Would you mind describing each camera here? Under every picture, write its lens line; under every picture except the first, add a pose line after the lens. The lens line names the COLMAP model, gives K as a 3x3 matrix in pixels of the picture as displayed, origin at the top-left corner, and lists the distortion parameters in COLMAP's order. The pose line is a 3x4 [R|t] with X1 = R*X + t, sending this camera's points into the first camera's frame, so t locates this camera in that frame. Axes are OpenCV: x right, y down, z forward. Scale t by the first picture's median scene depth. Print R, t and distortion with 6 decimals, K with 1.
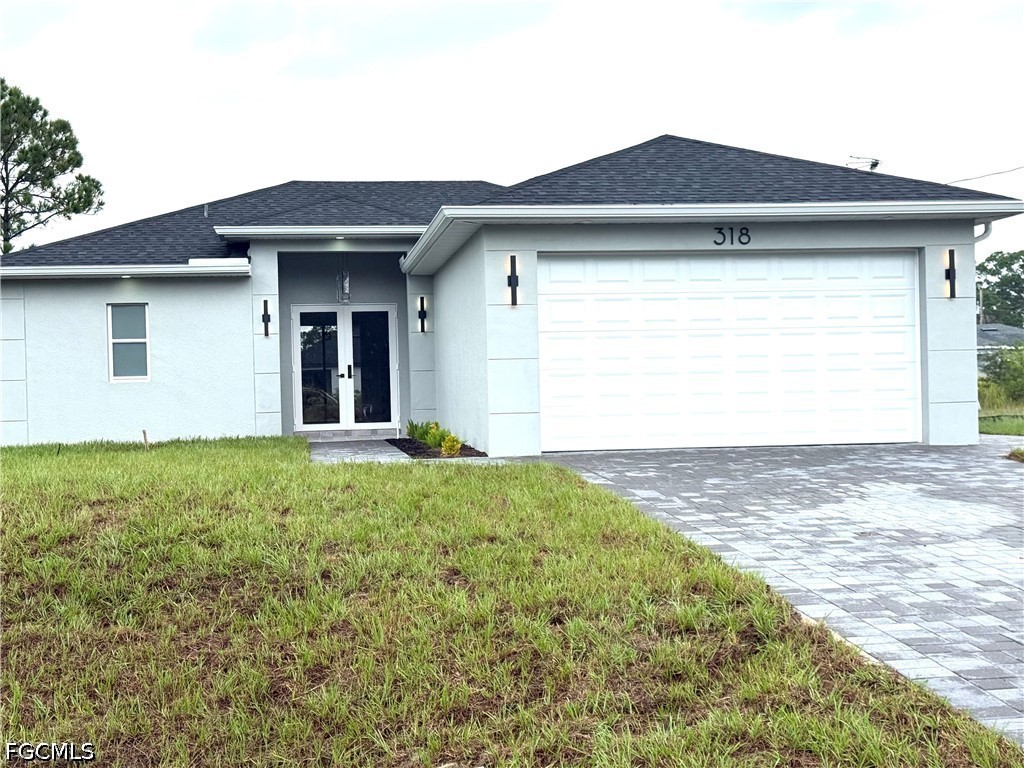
lens RADIAL K [[1445.1, 0, 512.0], [0, 1445.1, 384.0], [0, 0, 1]] dist [0.039518, 0.878096]
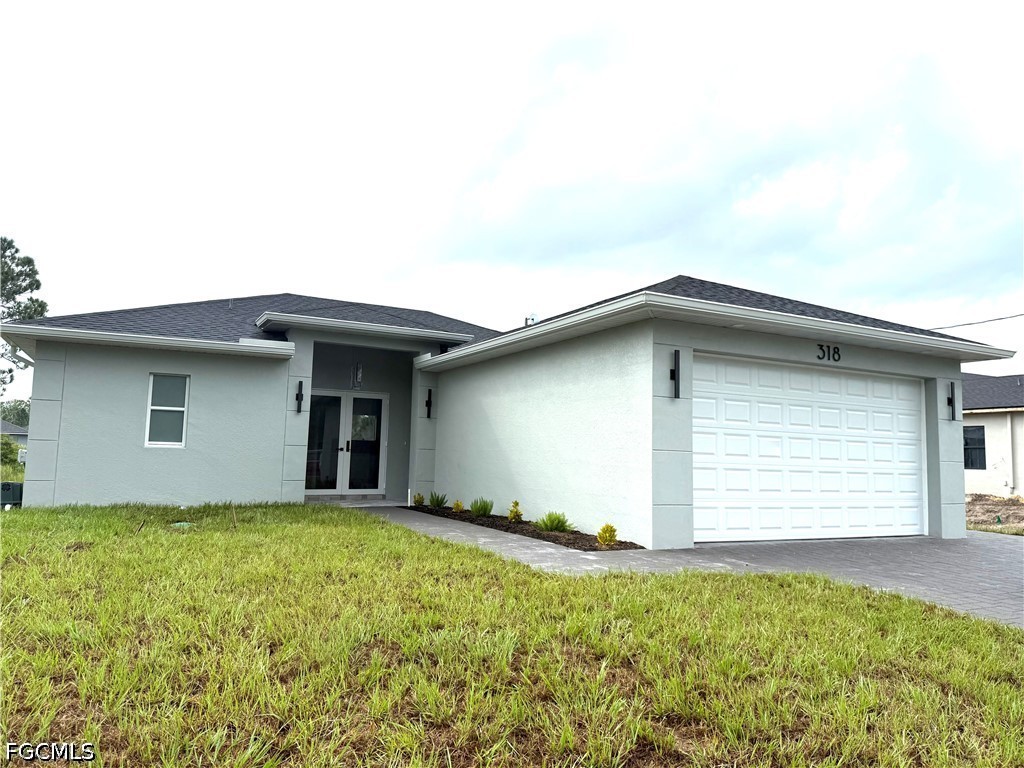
lens RADIAL K [[704.9, 0, 512.0], [0, 704.9, 384.0], [0, 0, 1]] dist [0.034106, -0.000589]
pose [[0.936588, 0.082467, 0.340590, -0.202726], [-0.048387, 0.993039, -0.107386, -0.003818], [-0.347075, 0.084097, 0.934059, 0.417076]]
